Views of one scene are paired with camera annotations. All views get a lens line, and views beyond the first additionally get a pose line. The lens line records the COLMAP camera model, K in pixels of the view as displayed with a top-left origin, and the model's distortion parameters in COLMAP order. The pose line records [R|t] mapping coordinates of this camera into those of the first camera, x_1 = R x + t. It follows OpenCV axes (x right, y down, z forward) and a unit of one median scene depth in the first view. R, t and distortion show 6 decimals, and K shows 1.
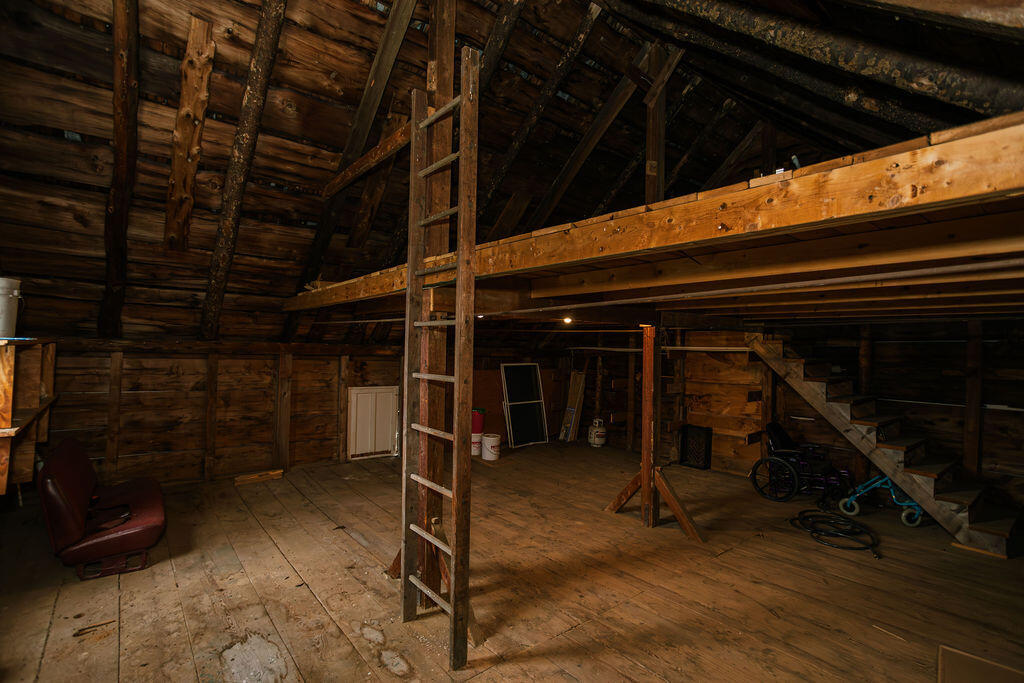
lens RADIAL K [[502.9, 0, 505.5], [0, 502.9, 342.1], [0, 0, 1]] dist [-0.043836, 0.032298]
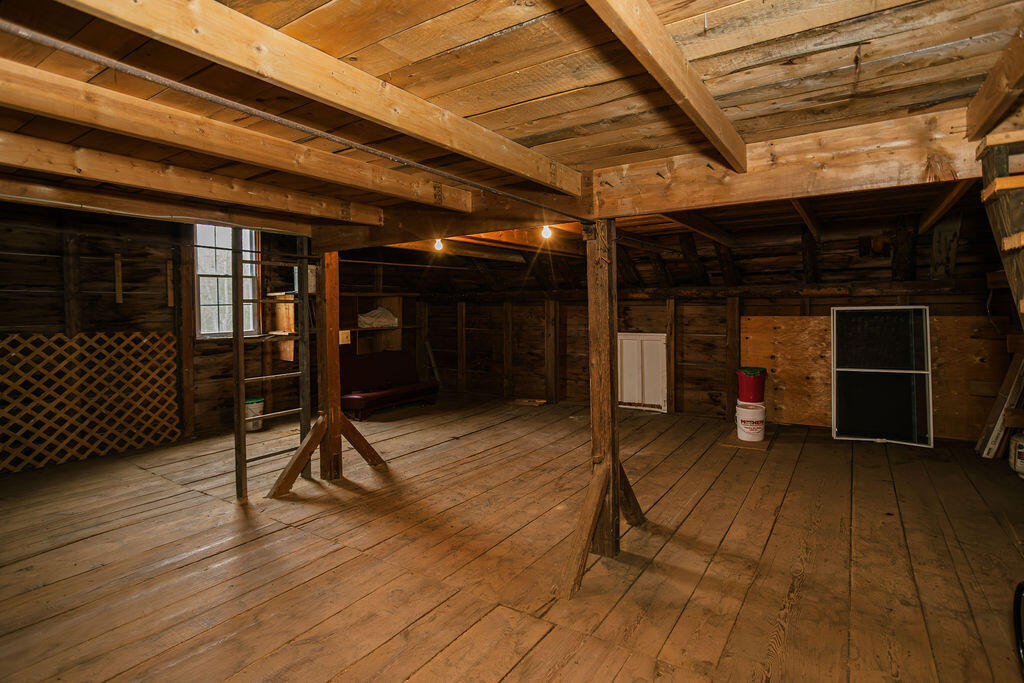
lens RADIAL K [[502.9, 0, 505.5], [0, 502.9, 342.1], [0, 0, 1]] dist [-0.043836, 0.032298]
pose [[0.302063, 0.032318, -0.952740, 0.560082], [0.025368, 0.998799, 0.041923, 0.060816], [0.952950, -0.036832, 0.300881, 0.491748]]
